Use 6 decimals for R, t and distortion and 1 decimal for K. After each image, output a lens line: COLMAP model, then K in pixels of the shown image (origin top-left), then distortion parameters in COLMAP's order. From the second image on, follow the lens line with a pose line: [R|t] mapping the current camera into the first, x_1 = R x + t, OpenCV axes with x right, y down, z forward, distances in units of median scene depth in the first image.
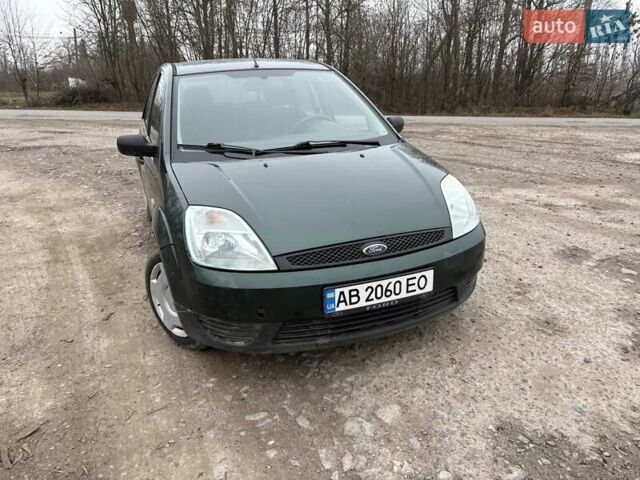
lens RADIAL K [[472.9, 0, 311.7], [0, 472.9, 224.6], [0, 0, 1]] dist [0.019324, 0.003268]
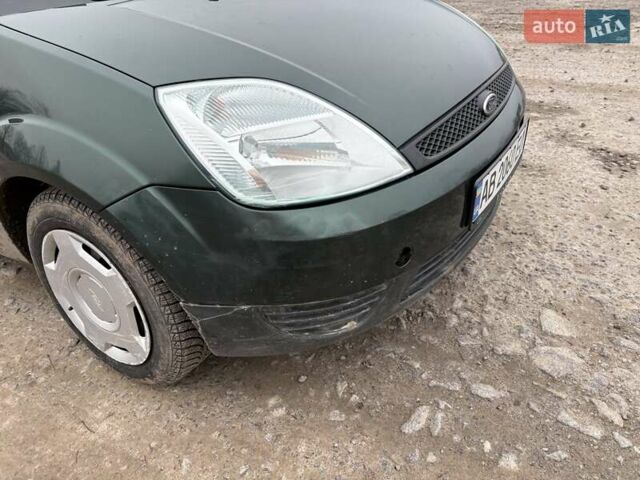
lens RADIAL K [[472.9, 0, 316.3], [0, 472.9, 239.5], [0, 0, 1]] dist [0.019324, 0.003268]
pose [[0.801981, -0.325848, 0.500649, -0.426178], [0.201163, 0.936486, 0.287274, -0.006846], [-0.562458, -0.129677, 0.816593, 0.586474]]
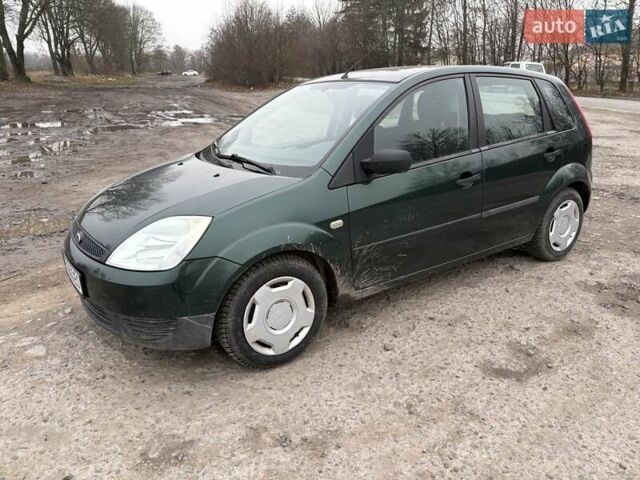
lens RADIAL K [[472.9, 0, 326.1], [0, 472.9, 241.5], [0, 0, 1]] dist [0.019324, 0.003268]
pose [[0.267784, 0.319964, -0.908799, 1.399701], [-0.274599, 0.929471, 0.246330, -0.411567], [0.923519, 0.183592, 0.336759, 1.161607]]
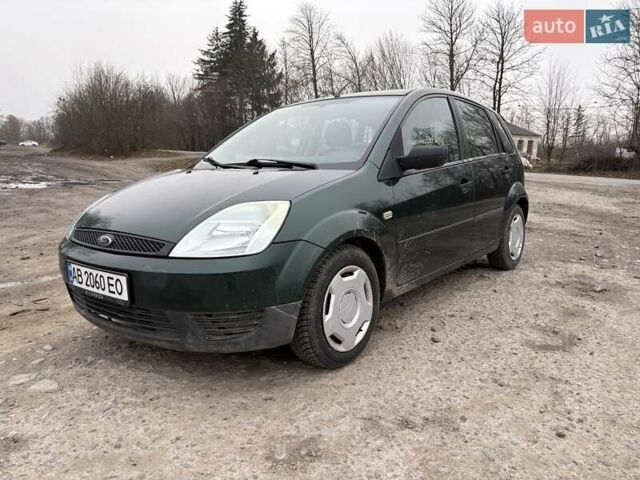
lens RADIAL K [[472.9, 0, 322.6], [0, 472.9, 241.1], [0, 0, 1]] dist [0.019324, 0.003268]
pose [[0.525359, 0.167311, -0.834269, 1.240170], [-0.255229, 0.966315, 0.033068, -0.102915], [0.811700, 0.195557, 0.550365, 0.800030]]
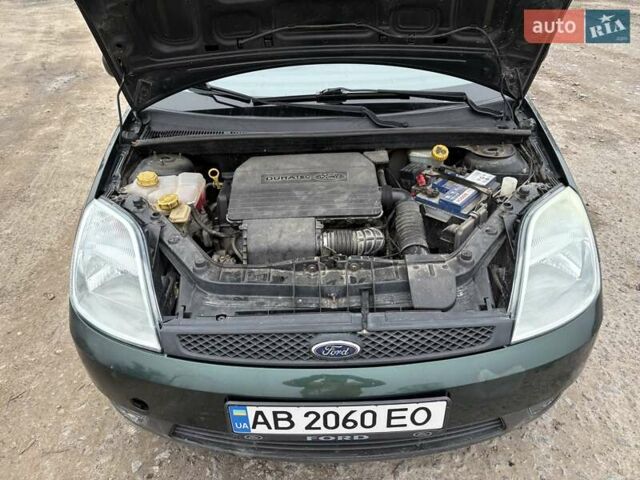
lens RADIAL K [[472.9, 0, 323.2], [0, 472.9, 235.9], [0, 0, 1]] dist [0.019324, 0.003268]
pose [[0.938585, 0.193254, -0.285850, 0.246939], [-0.108578, 0.951773, 0.286948, -0.223533], [0.327518, -0.238288, 0.914303, 0.518830]]
